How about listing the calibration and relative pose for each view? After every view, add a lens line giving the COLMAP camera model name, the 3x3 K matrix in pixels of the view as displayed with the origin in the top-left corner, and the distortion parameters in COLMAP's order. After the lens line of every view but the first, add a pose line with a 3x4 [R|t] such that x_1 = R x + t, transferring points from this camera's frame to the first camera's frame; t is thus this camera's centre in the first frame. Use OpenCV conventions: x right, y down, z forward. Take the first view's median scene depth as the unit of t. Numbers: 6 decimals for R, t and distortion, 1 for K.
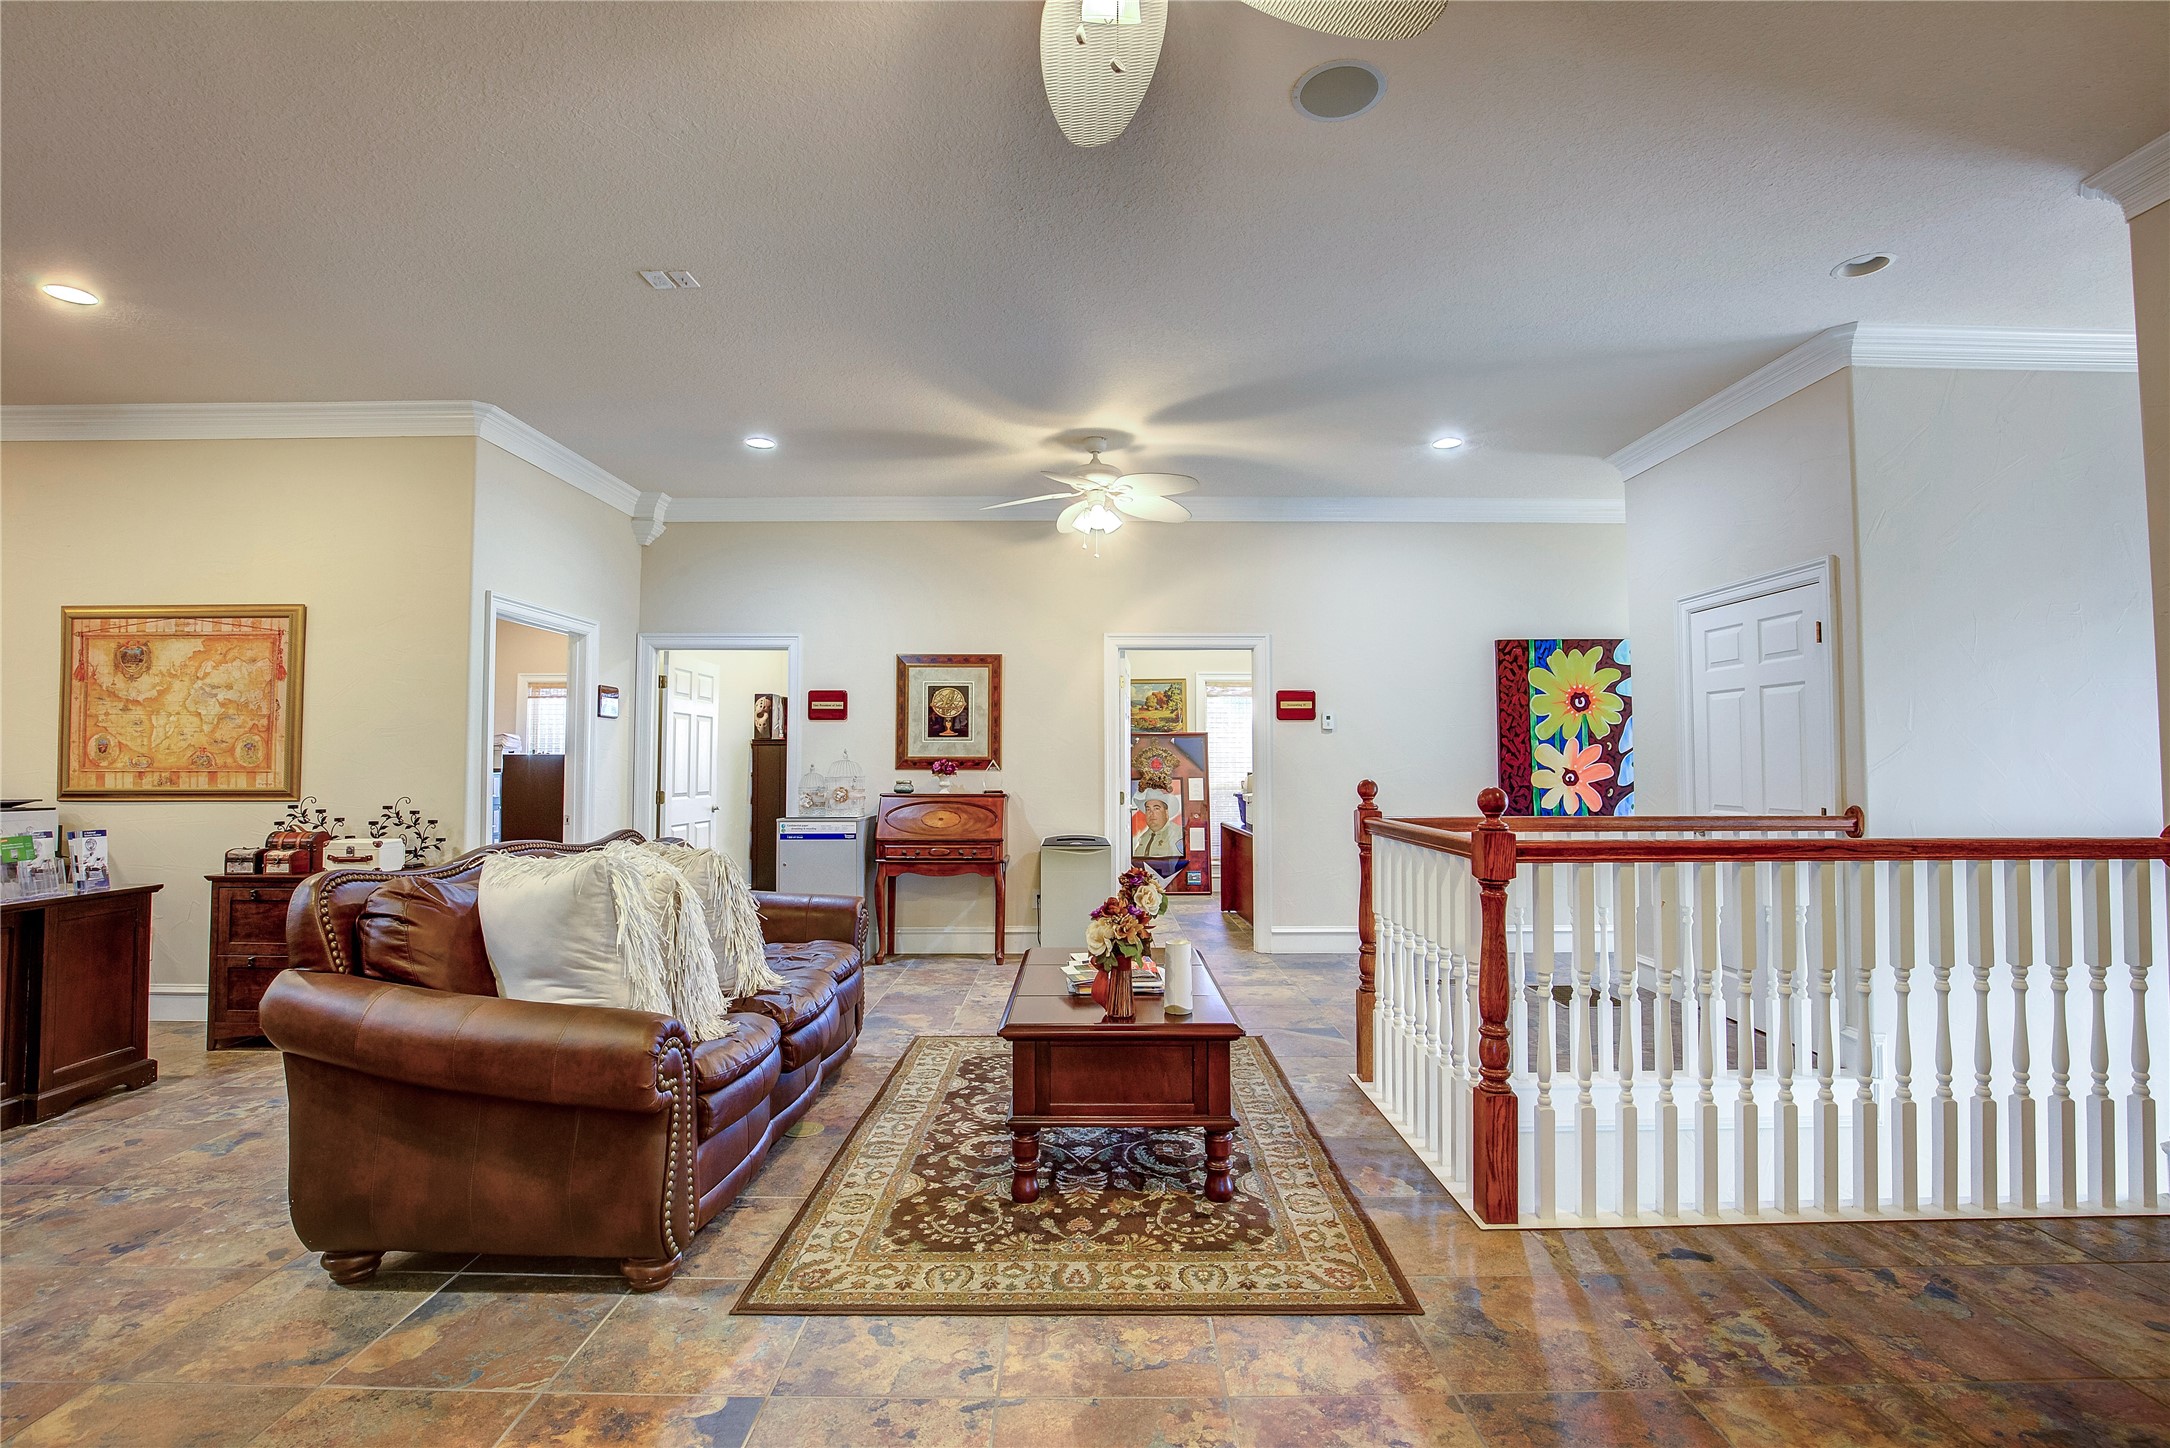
lens RADIAL K [[990.4, 0, 1076.6], [0, 990.4, 725.1], [0, 0, 1]] dist [-0.027025, -0.000218]
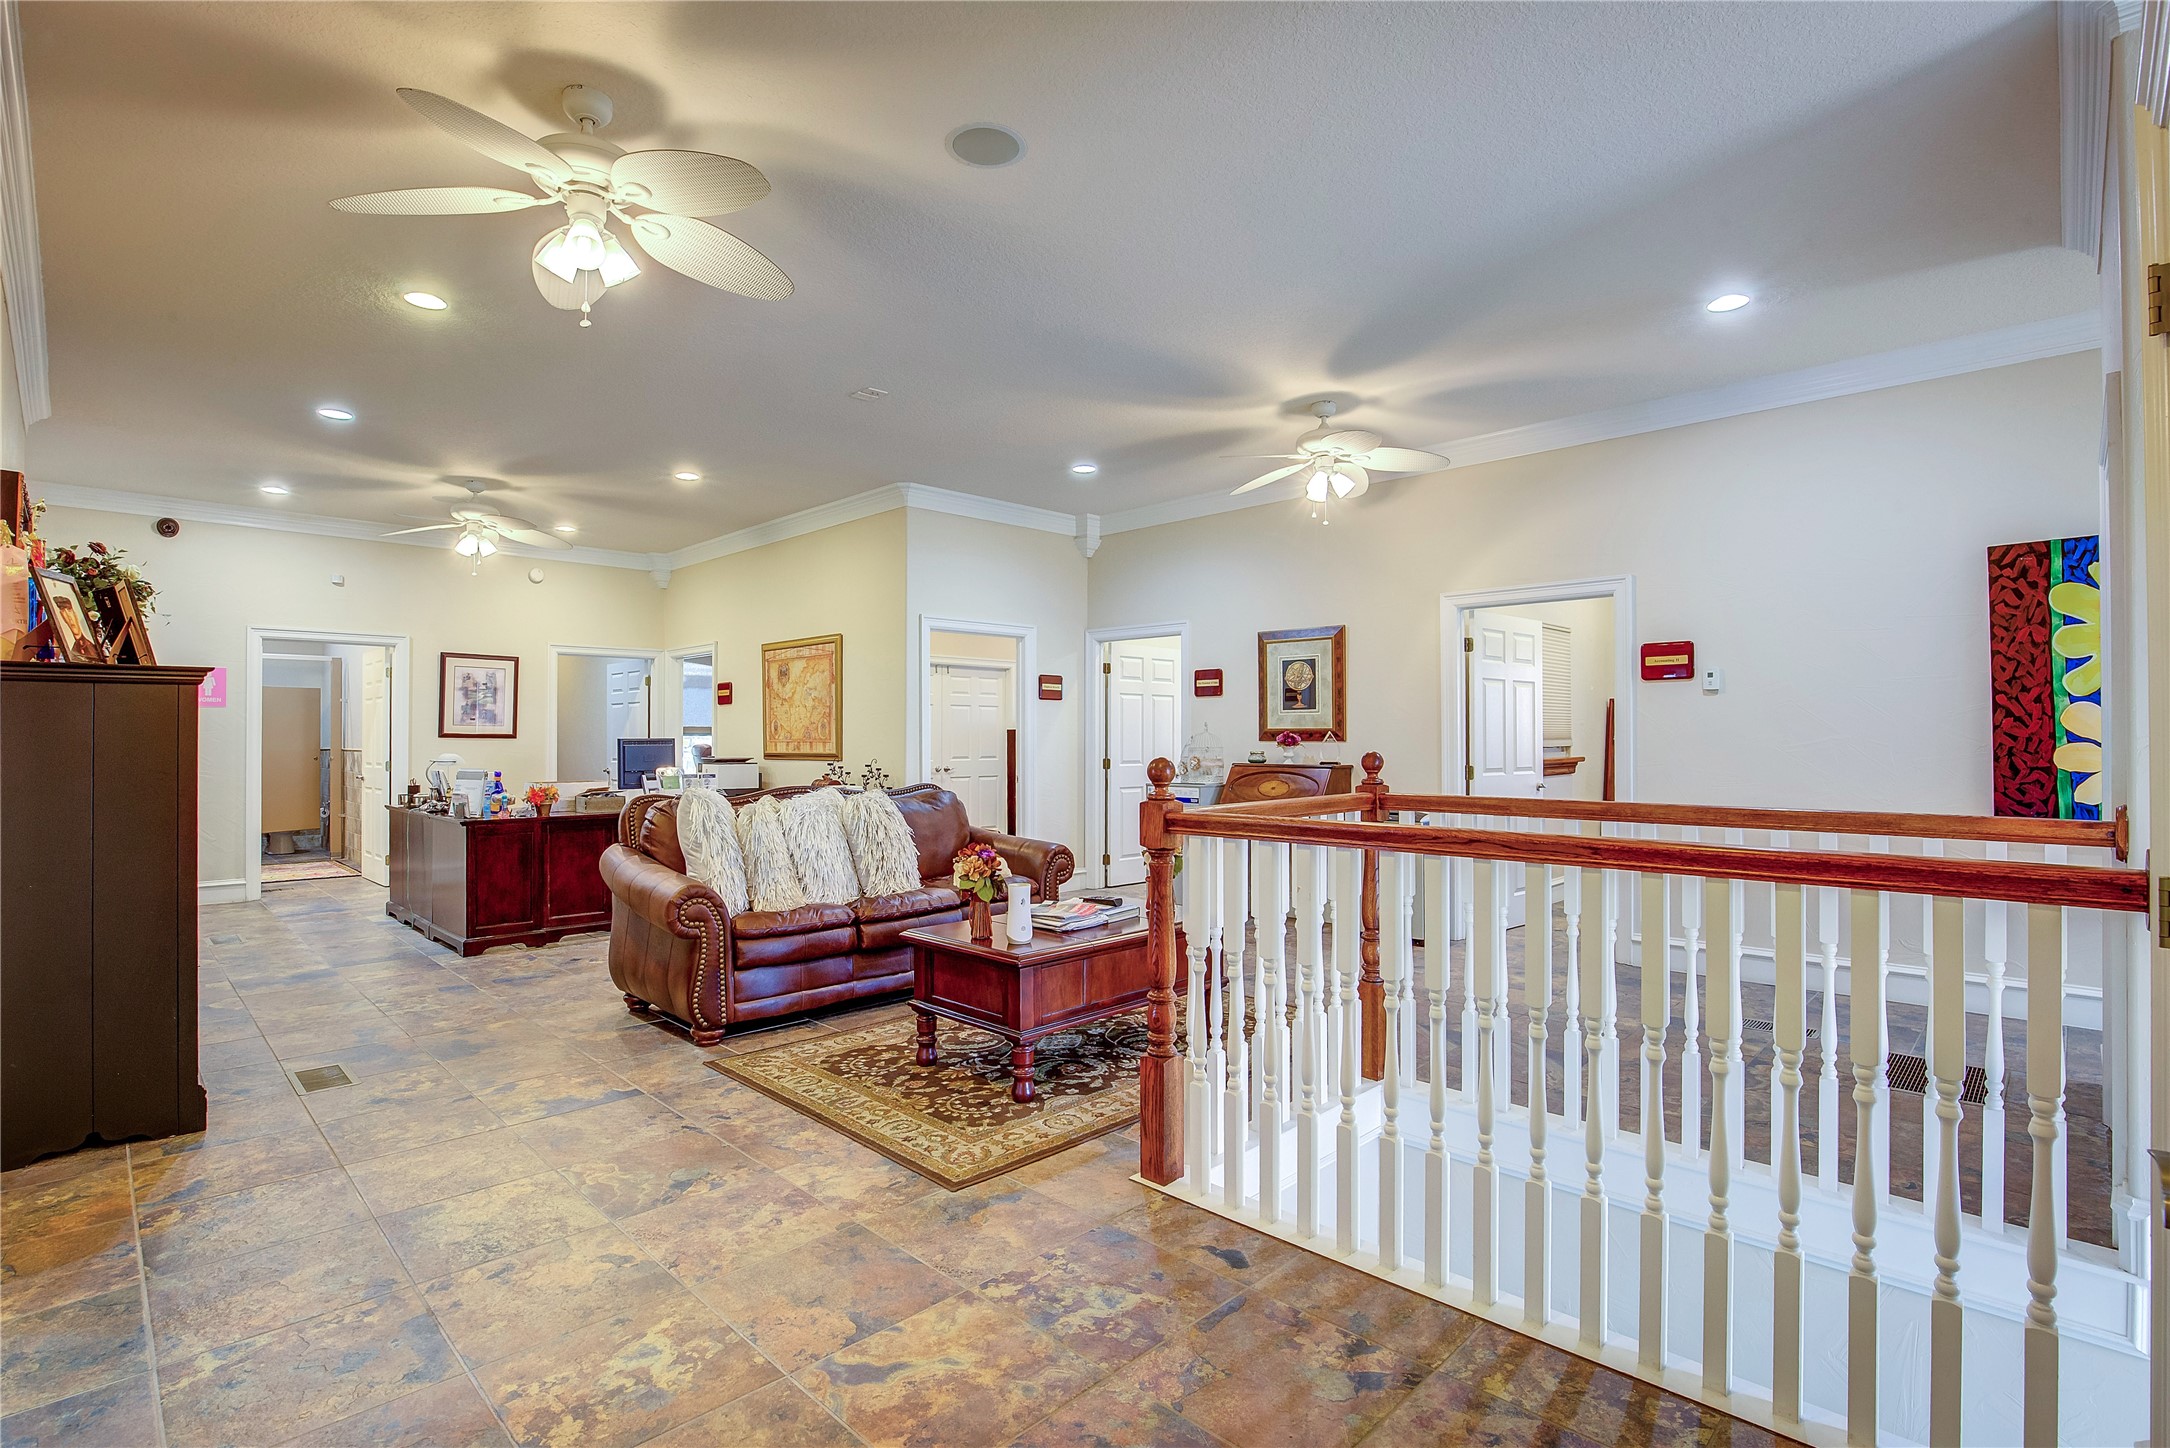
lens RADIAL K [[1054.0, 0, 1106.2], [0, 1054.0, 727.6], [0, 0, 1]] dist [-0.032534, -0.000209]
pose [[0.703768, -0.007459, -0.710391, 0.505516], [0.029254, 0.999401, 0.018488, 0.004959], [0.709827, -0.033793, 0.703565, 0.088627]]
